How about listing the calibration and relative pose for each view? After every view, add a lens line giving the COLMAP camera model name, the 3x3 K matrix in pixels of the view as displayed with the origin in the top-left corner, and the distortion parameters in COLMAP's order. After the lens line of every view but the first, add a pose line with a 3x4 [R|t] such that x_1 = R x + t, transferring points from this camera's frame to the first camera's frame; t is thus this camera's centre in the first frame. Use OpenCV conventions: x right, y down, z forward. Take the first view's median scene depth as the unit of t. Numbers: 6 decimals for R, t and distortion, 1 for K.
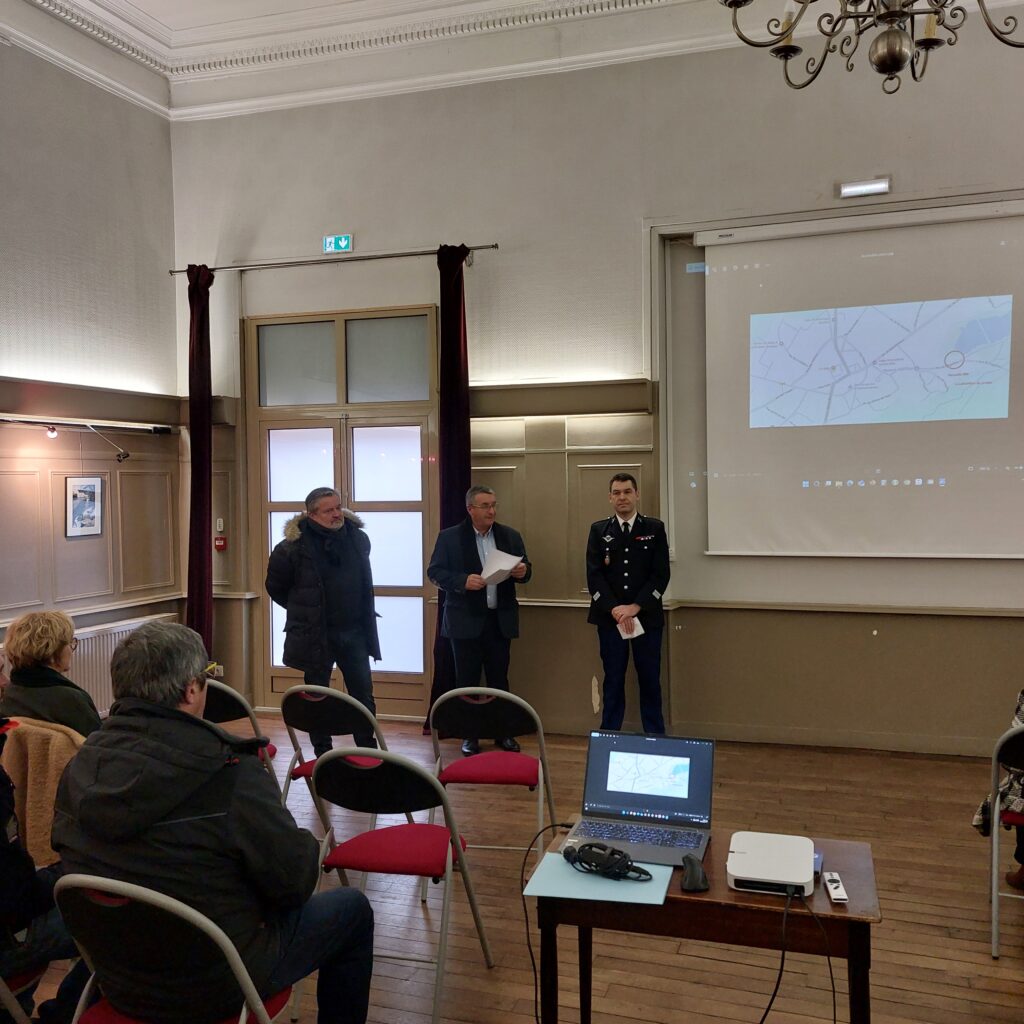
lens RADIAL K [[1024.7, 0, 510.7], [0, 1024.7, 513.7], [0, 0, 1]] dist [0.009261, 0.000000]
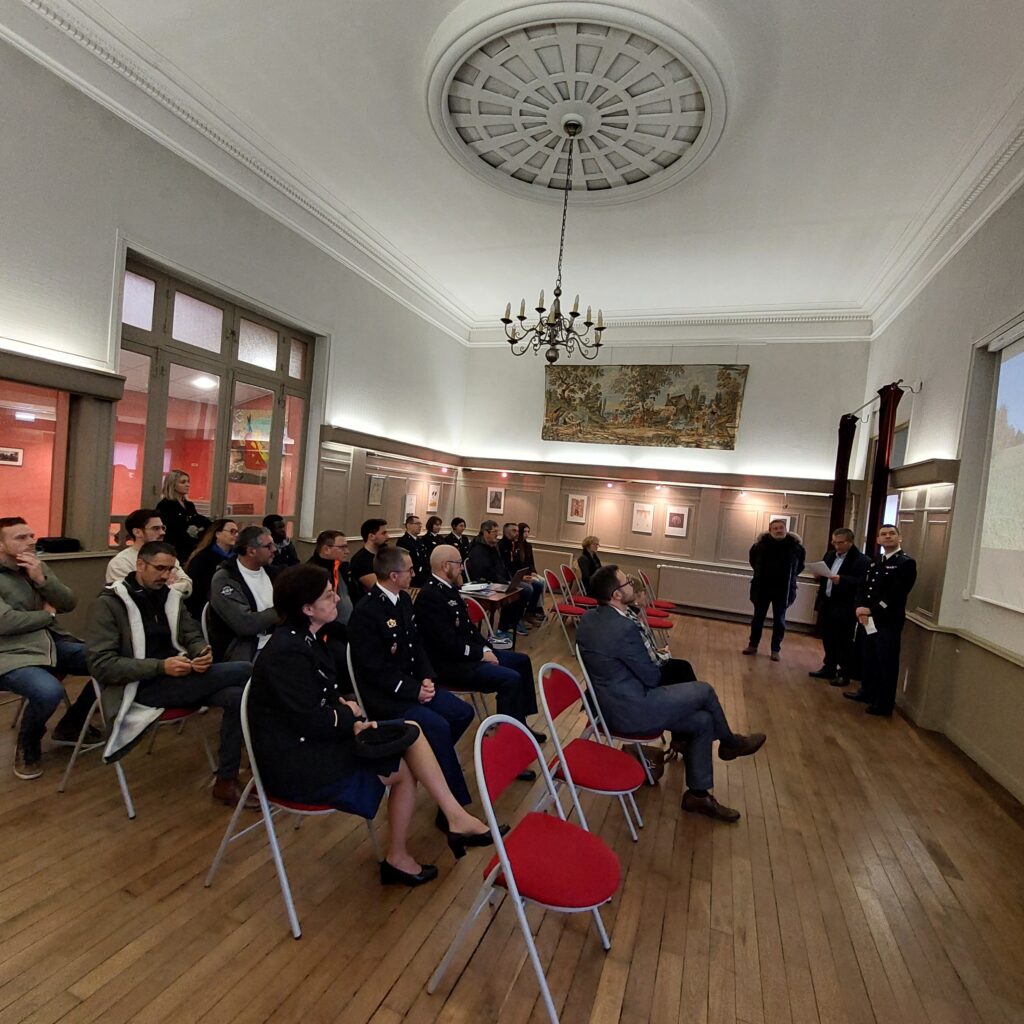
lens RADIAL K [[560.1, 0, 506.5], [0, 560.1, 503.3], [0, 0, 1]] dist [0.007635, 0.001165]
pose [[-0.031811, 0.020395, -0.999286, 0.872836], [-0.122525, 0.992172, 0.024151, -0.017044], [0.991955, 0.123206, -0.029063, 0.428174]]
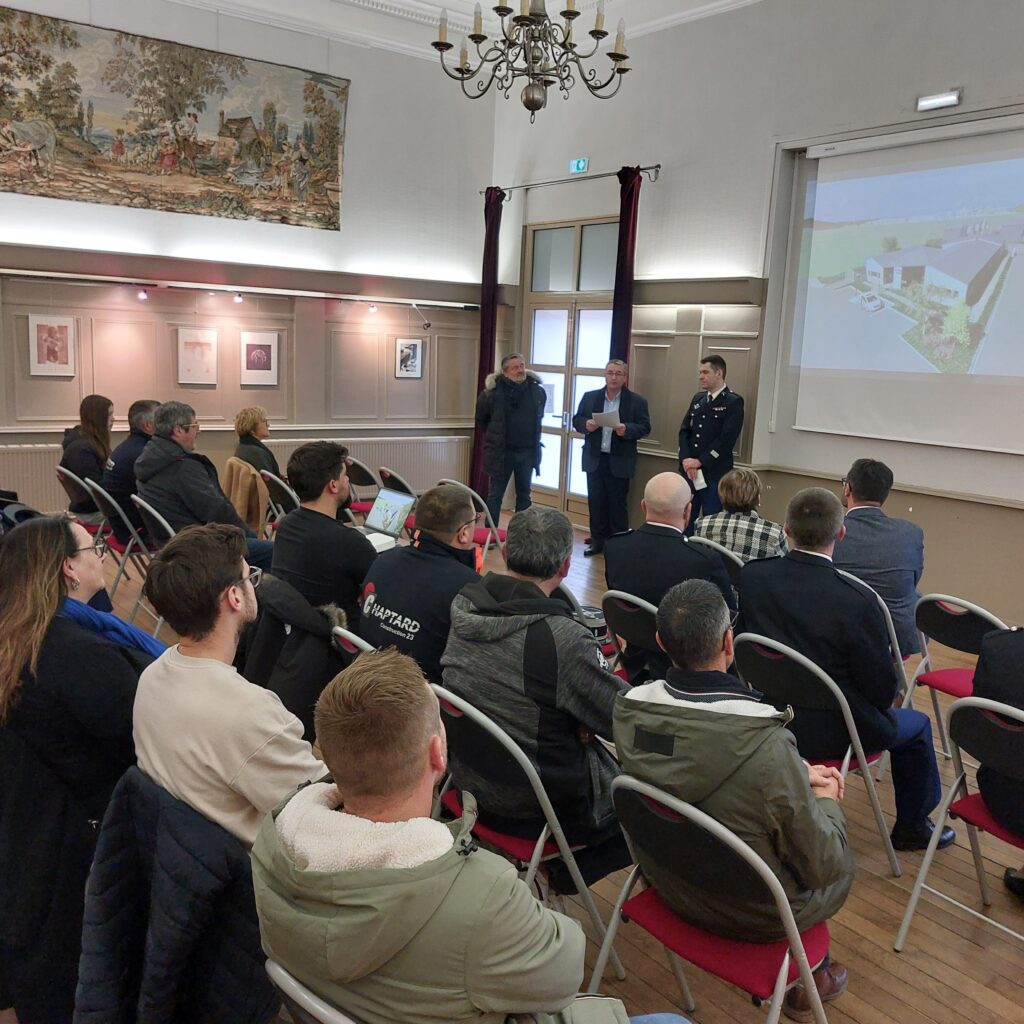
lens RADIAL K [[1024.7, 0, 514.5], [0, 1024.7, 514.4], [0, 0, 1]] dist [0.009261, 0.000000]
pose [[0.826925, 0.139457, -0.544744, 0.569039], [-0.072976, 0.987181, 0.141945, -0.006317], [0.557556, -0.077624, 0.826502, -0.163294]]
